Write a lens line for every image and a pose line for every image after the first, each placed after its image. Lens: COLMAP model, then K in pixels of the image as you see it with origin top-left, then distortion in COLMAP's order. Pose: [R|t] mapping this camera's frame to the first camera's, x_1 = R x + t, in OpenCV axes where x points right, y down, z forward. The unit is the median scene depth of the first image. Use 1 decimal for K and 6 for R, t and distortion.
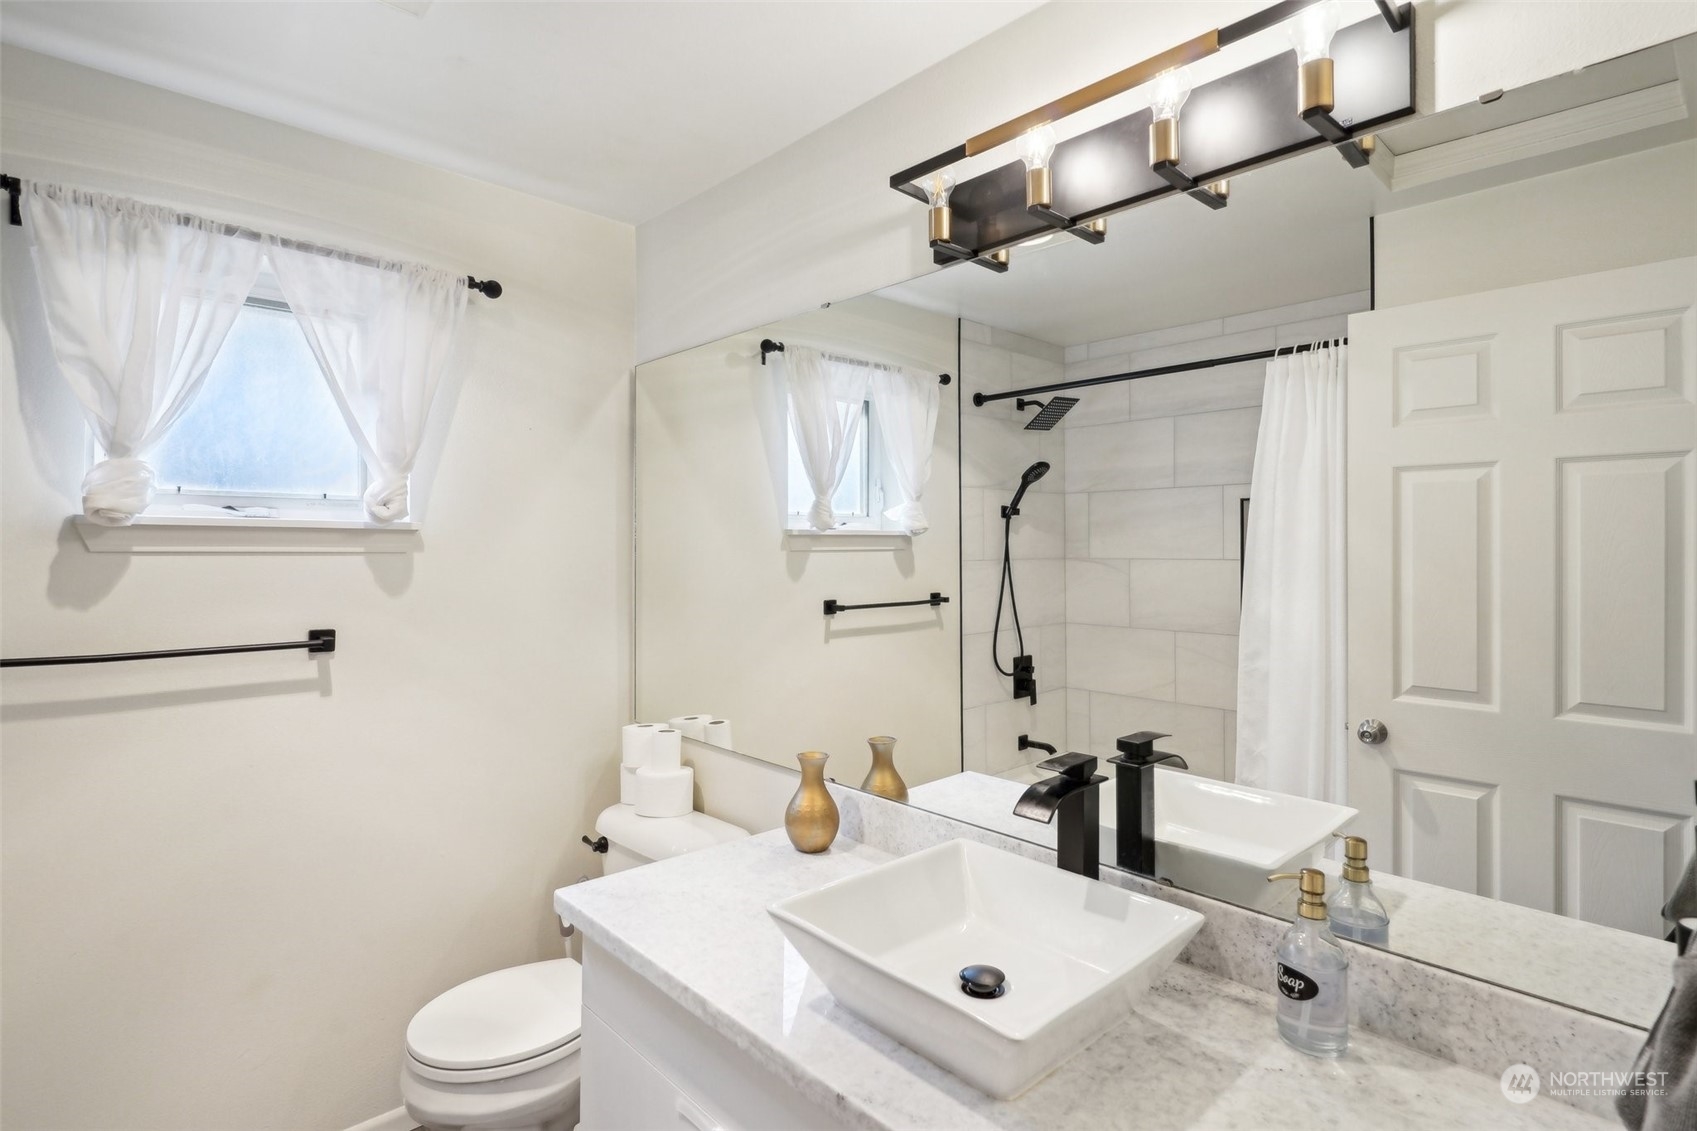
lens RADIAL K [[834.7, 0, 849.2], [0, 834.7, 554.5], [0, 0, 1]] dist [0.007337, -0.004400]
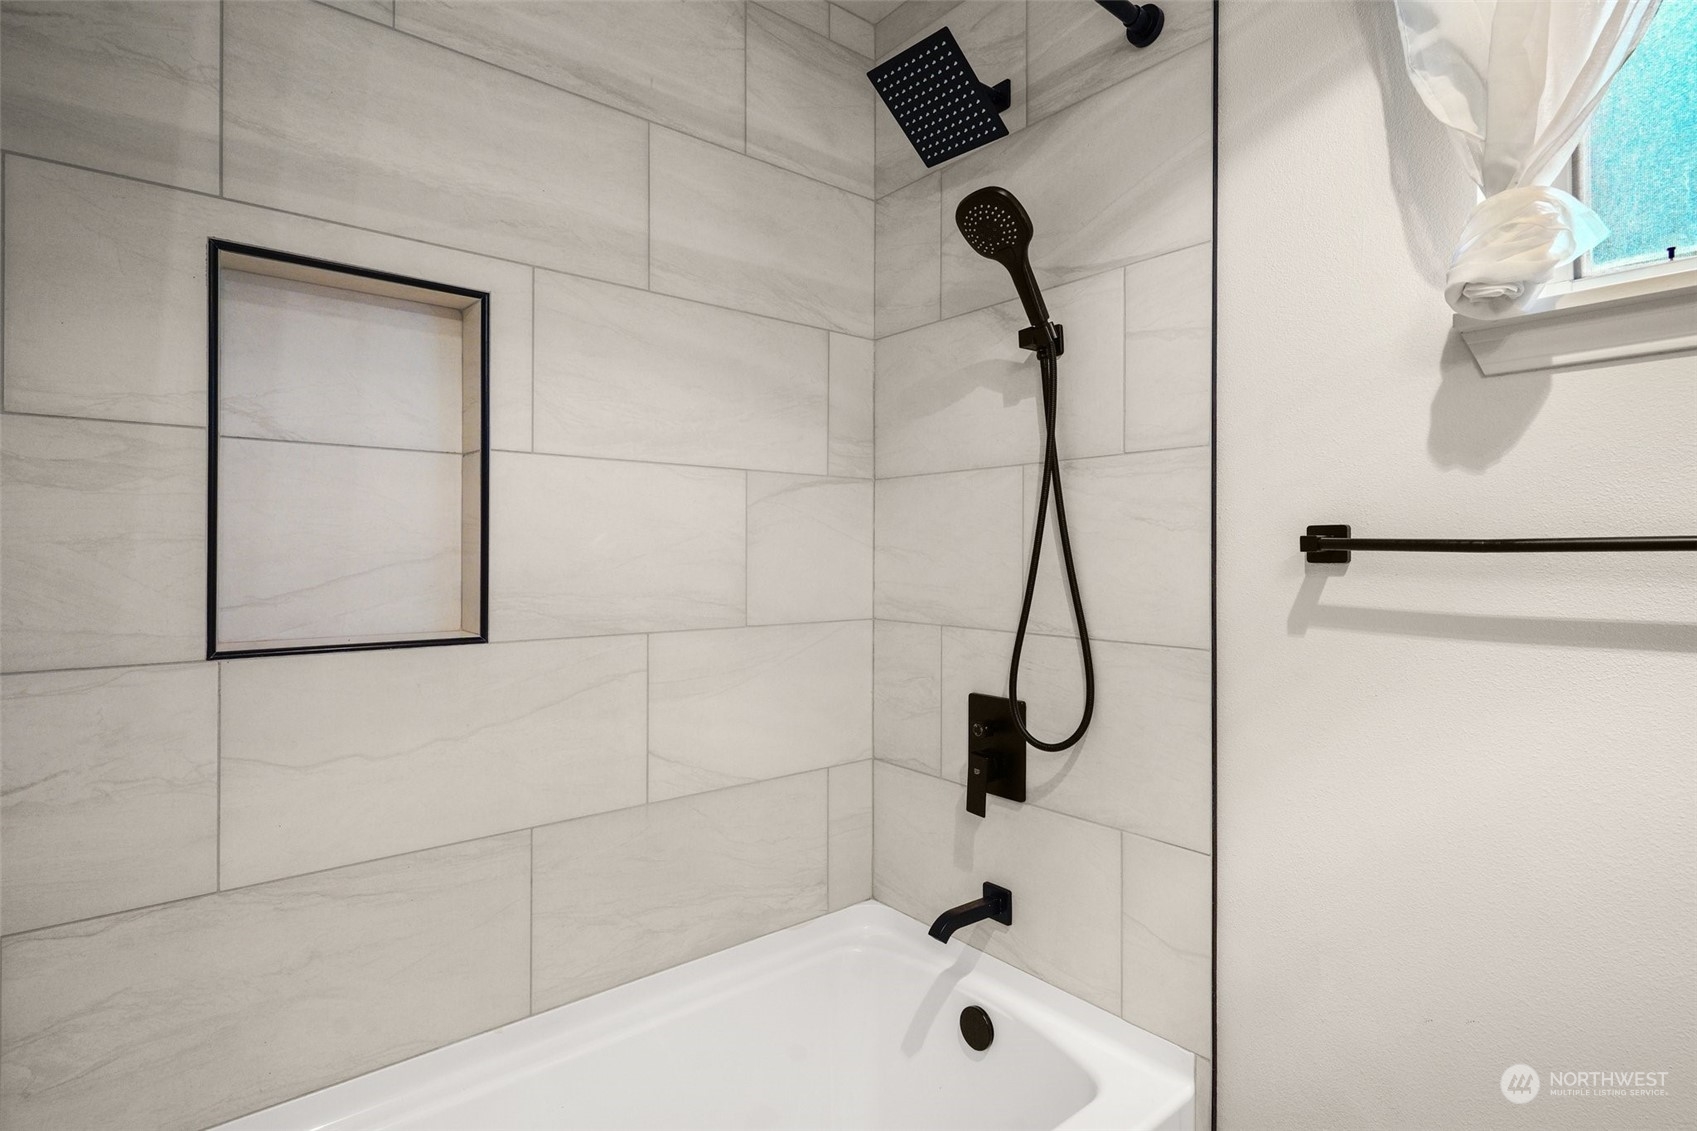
lens RADIAL K [[834.7, 0, 848.8], [0, 834.7, 555.4], [0, 0, 1]] dist [0.007337, -0.004400]
pose [[-0.058444, -0.010916, -0.998231, -0.265909], [-0.002417, 0.999939, -0.010793, 0.140745], [0.998288, 0.001782, -0.058467, 0.575279]]
